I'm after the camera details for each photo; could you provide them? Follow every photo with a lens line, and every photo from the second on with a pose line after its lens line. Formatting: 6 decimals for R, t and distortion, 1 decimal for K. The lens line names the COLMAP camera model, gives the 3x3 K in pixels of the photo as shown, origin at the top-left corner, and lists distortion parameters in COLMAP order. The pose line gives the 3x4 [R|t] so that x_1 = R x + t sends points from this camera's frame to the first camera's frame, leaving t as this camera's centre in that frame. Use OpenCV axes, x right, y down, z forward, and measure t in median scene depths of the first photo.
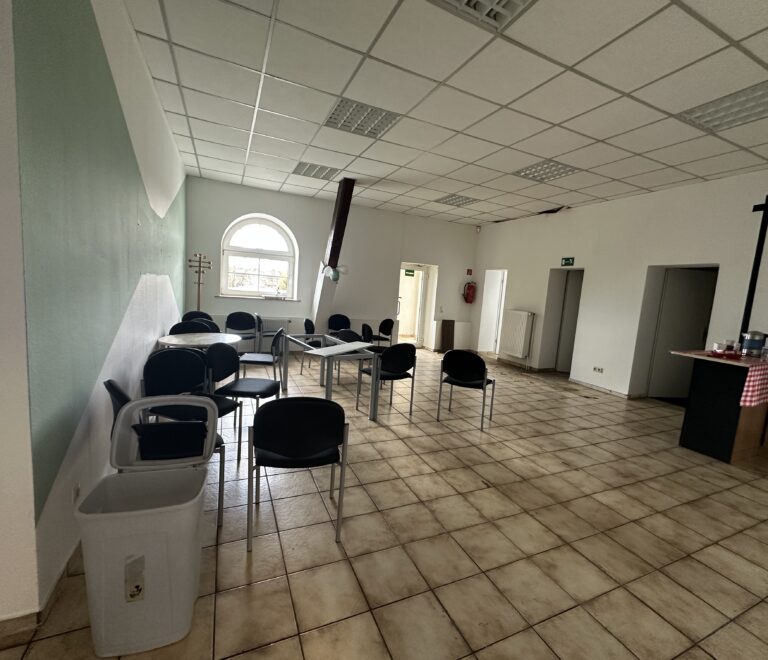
lens RADIAL K [[350.1, 0, 385.8], [0, 350.1, 327.3], [0, 0, 1]] dist [-0.002541, 0.001031]
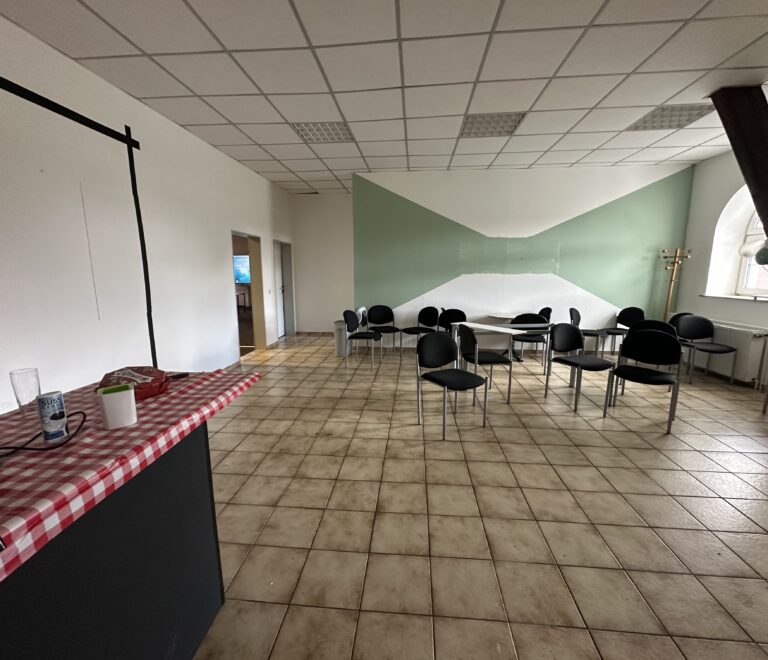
lens RADIAL K [[350.1, 0, 382.3], [0, 350.1, 330.3], [0, 0, 1]] dist [-0.002541, 0.001031]
pose [[-0.487674, 0.084291, -0.868947, 1.377666], [-0.130186, 0.977178, 0.167854, -0.103705], [0.863265, 0.194983, -0.465571, 1.642071]]
